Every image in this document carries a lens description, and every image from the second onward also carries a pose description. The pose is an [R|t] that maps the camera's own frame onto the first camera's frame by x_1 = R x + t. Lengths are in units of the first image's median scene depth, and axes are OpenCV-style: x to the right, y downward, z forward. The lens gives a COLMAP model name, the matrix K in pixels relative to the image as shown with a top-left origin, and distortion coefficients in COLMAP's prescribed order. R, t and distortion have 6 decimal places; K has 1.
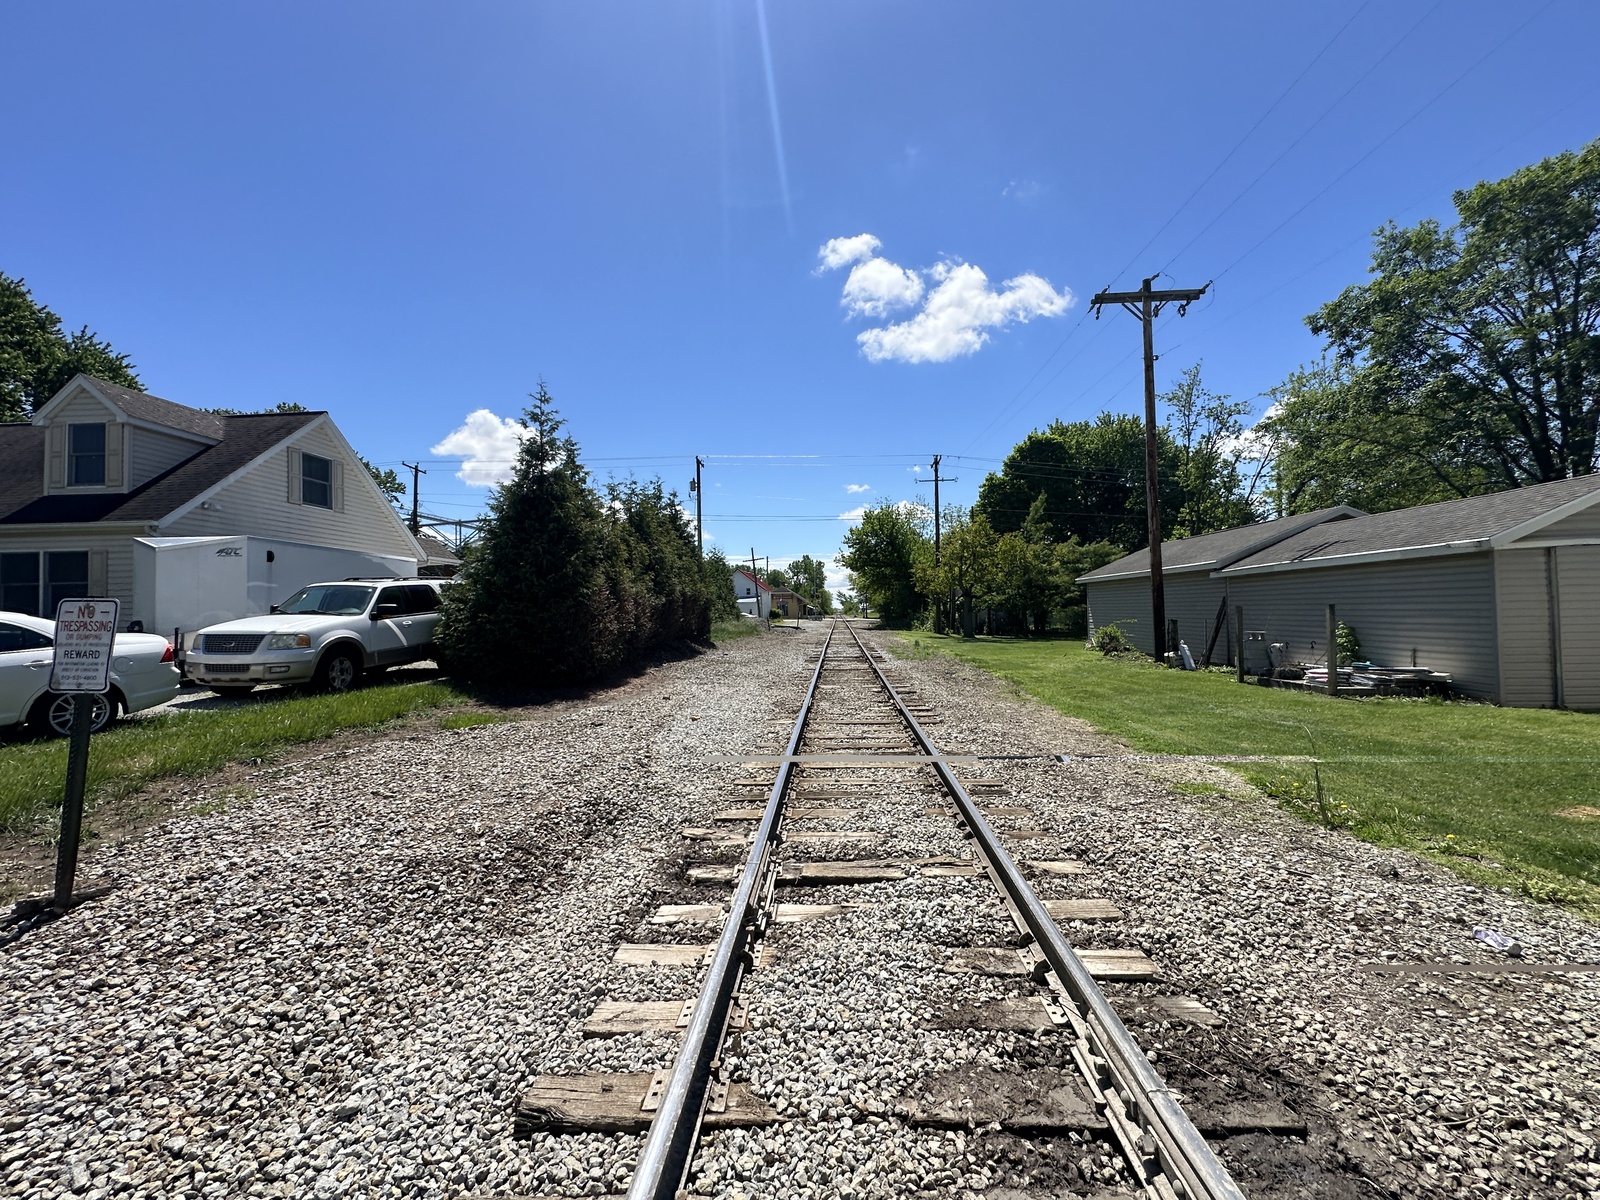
lens RADIAL K [[644.3, 0, 803.5], [0, 644.3, 613.3], [0, 0, 1]] dist [0.001288, 0.000292]
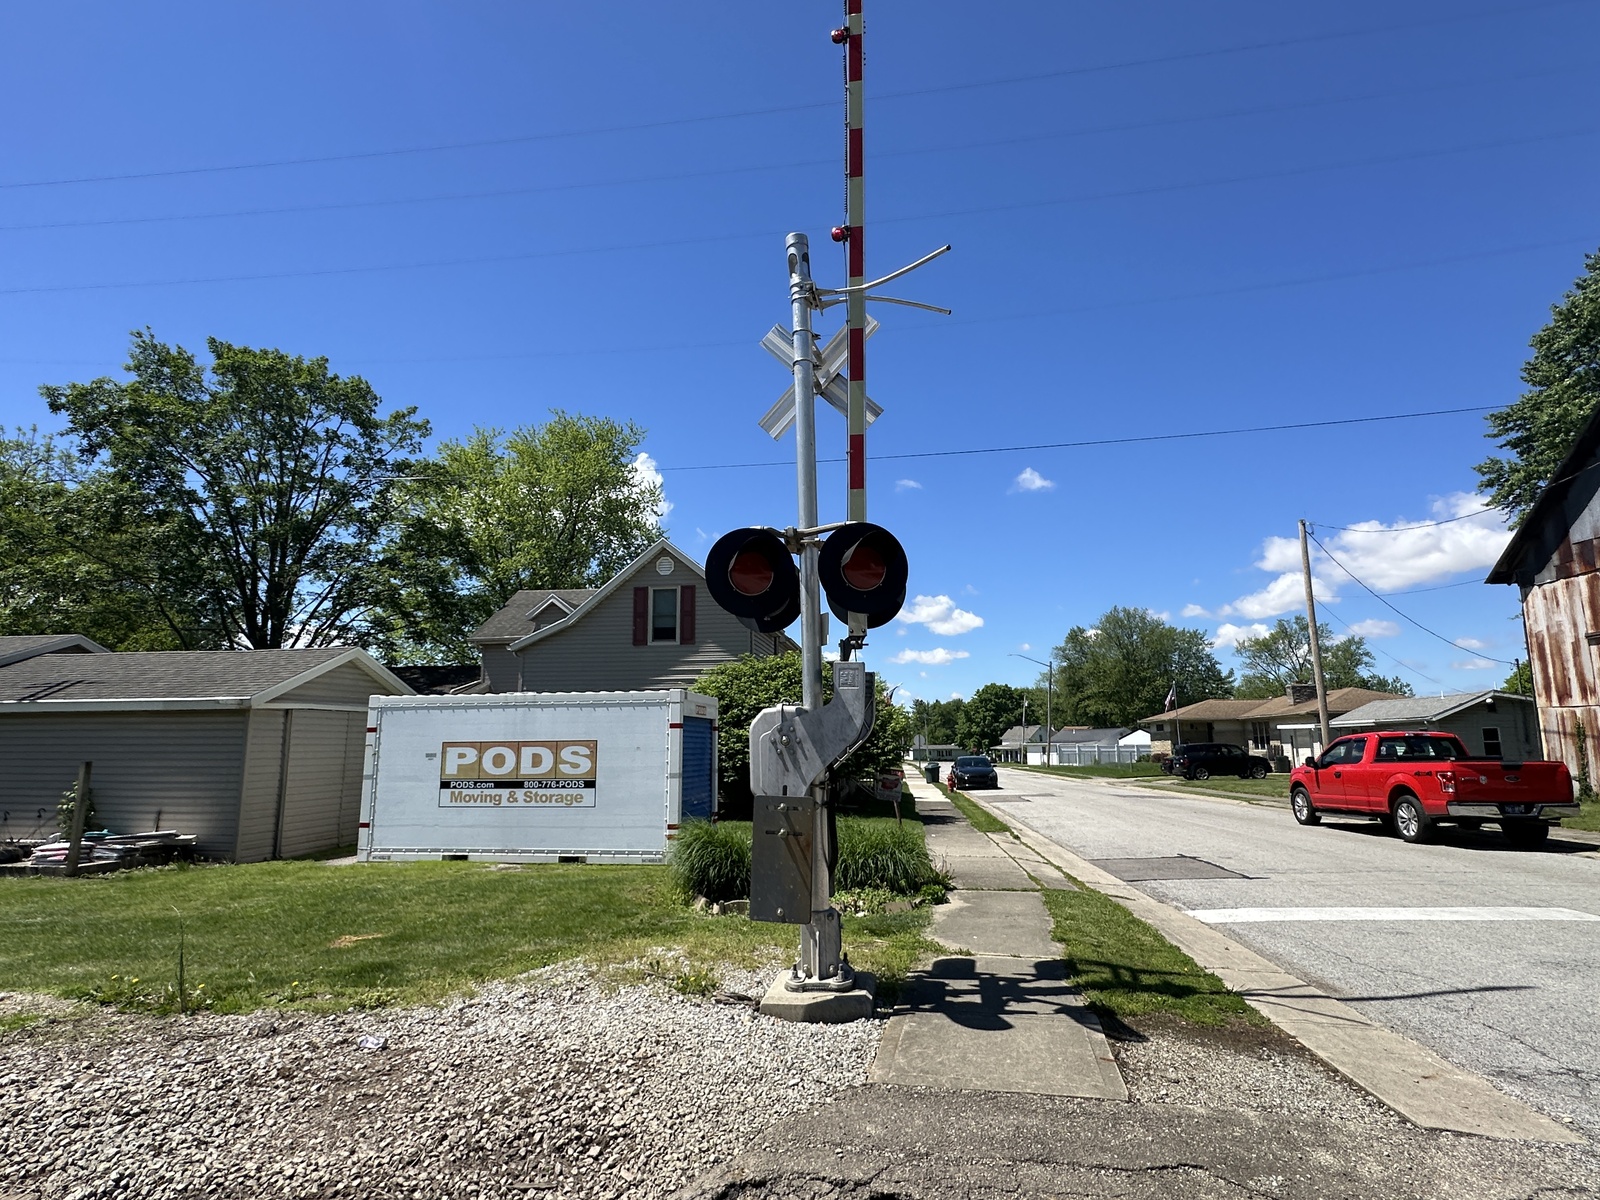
lens RADIAL K [[822.3, 0, 800.0], [0, 822.3, 600.0], [0, 0, 1]] dist [0.003268, 0.000929]
pose [[0.085409, 0.189580, 0.978143, -0.447976], [0.003000, 0.981677, -0.190527, -0.032650], [-0.996341, 0.019207, 0.083275, -0.003798]]
